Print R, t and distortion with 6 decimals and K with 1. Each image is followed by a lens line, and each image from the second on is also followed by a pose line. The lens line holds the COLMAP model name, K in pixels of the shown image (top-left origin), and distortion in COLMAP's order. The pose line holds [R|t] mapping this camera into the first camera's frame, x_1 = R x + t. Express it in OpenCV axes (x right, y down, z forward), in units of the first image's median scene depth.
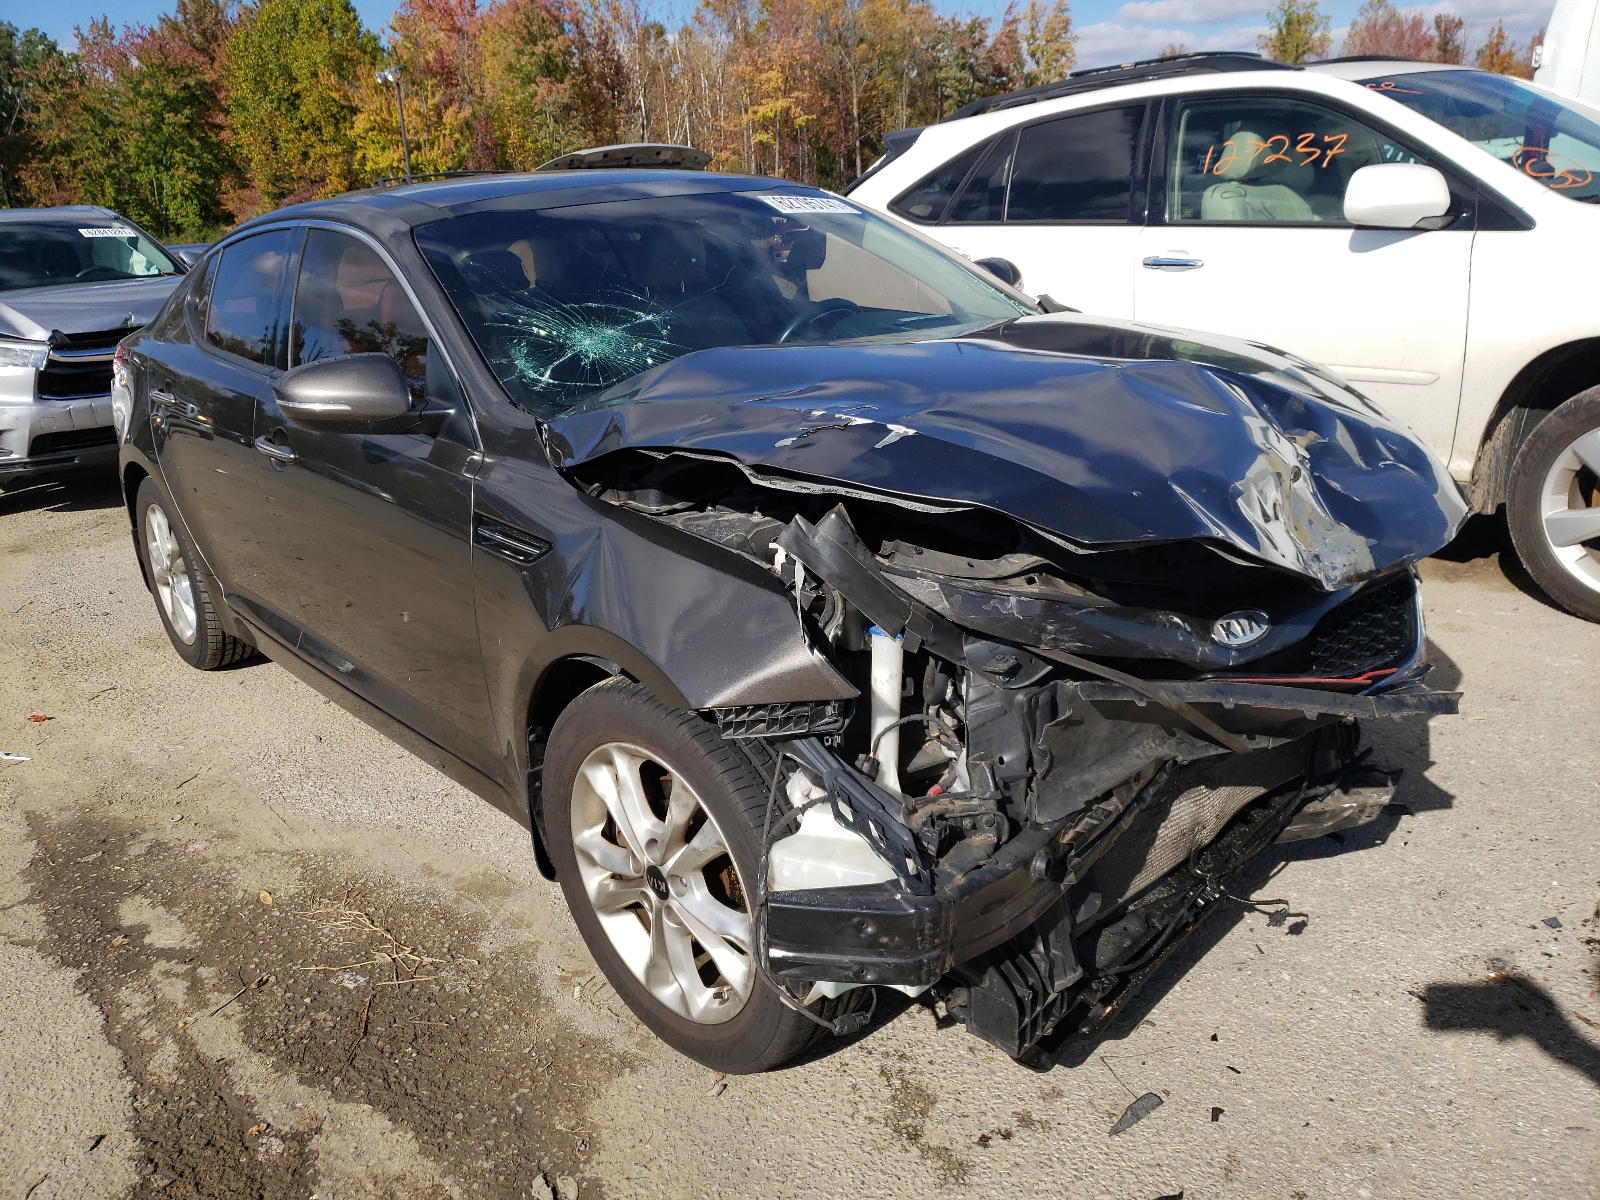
lens RADIAL K [[1205.3, 0, 800.0], [0, 1205.3, 600.0], [0, 0, 1]] dist [-0.004029, -0.001052]
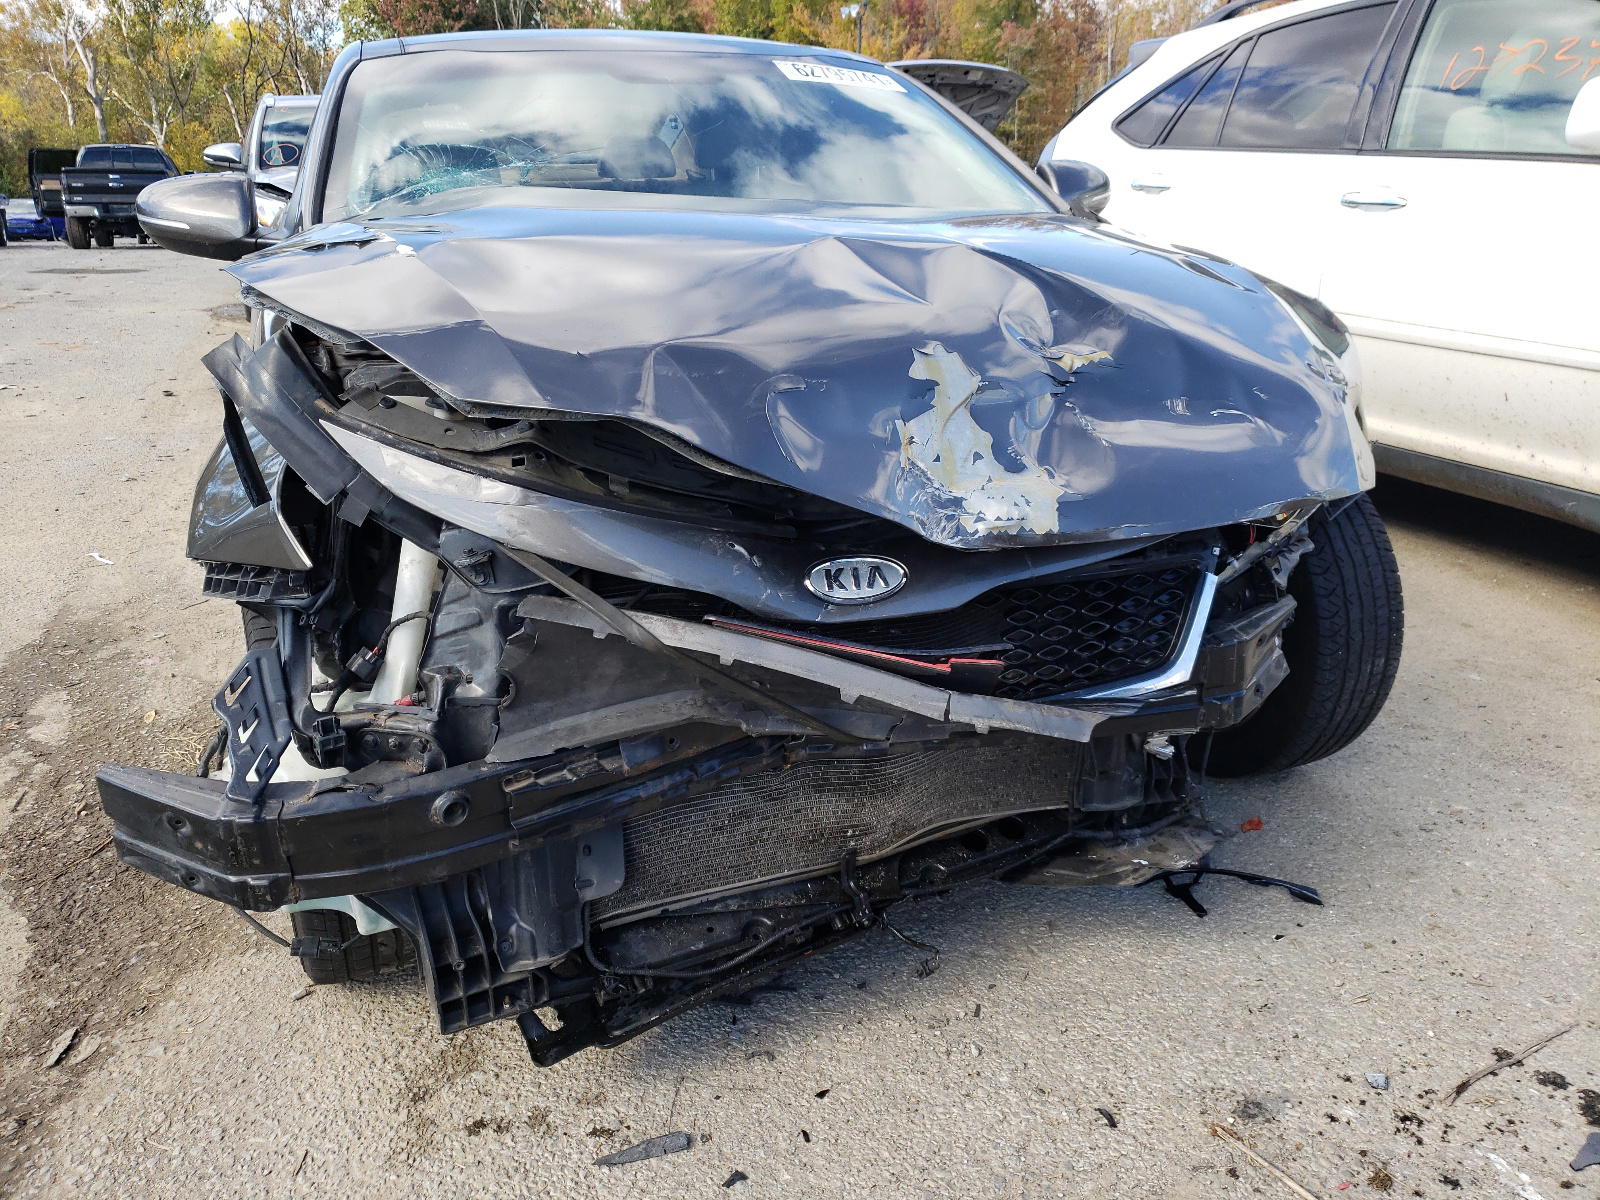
lens RADIAL K [[1215.2, 0, 800.0], [0, 1215.2, 600.0], [0, 0, 1]] dist [0.007313, 0.004214]
pose [[0.945058, 0.171913, -0.278049, 0.555336], [-0.161392, 0.985036, 0.060476, -0.004392], [0.284285, -0.012278, 0.958661, 0.253798]]
